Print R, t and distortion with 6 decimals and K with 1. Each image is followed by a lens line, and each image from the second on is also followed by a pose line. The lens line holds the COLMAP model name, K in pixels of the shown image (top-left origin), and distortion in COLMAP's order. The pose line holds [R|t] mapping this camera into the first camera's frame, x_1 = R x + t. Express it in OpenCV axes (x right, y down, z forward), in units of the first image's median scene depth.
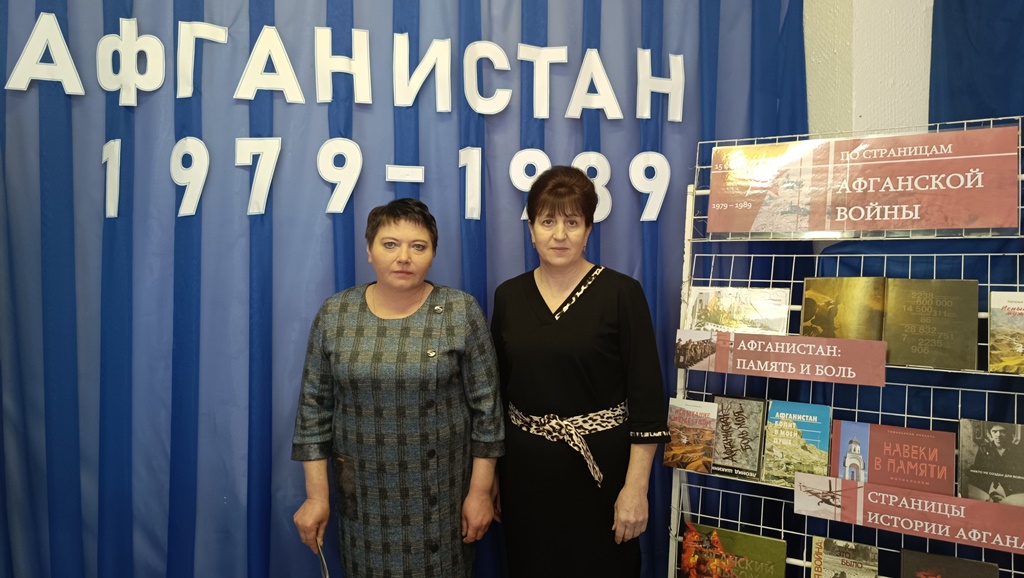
lens RADIAL K [[708.3, 0, 512.0], [0, 708.3, 289.0], [0, 0, 1]] dist [-0.000969, -0.003166]
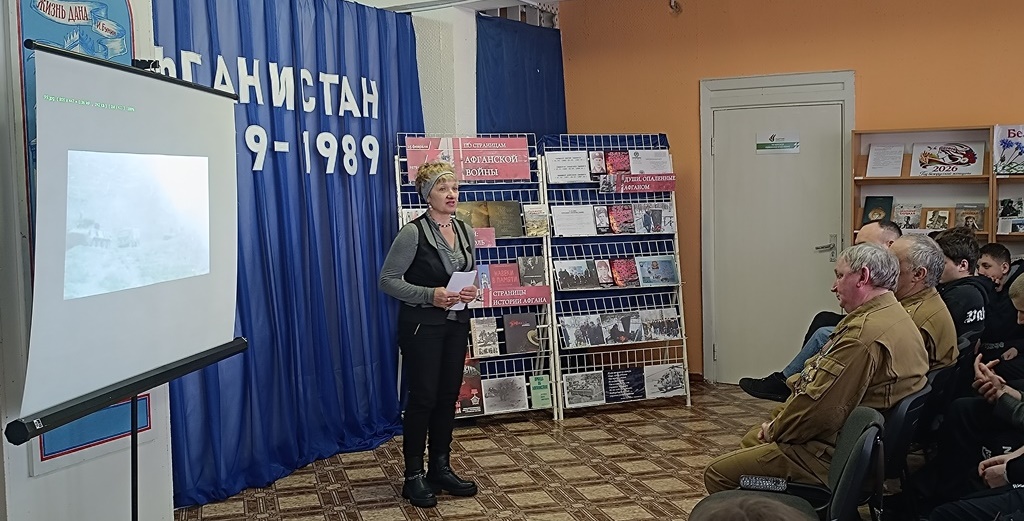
lens RADIAL K [[1071.4, 0, 512.0], [0, 1071.4, 260.5], [0, 0, 1]] dist [0.194330, -0.489840]
pose [[0.608490, -0.067822, 0.790658, -1.886206], [0.055785, 0.997532, 0.042636, 0.028808], [-0.791598, 0.018164, 0.610772, -1.018899]]
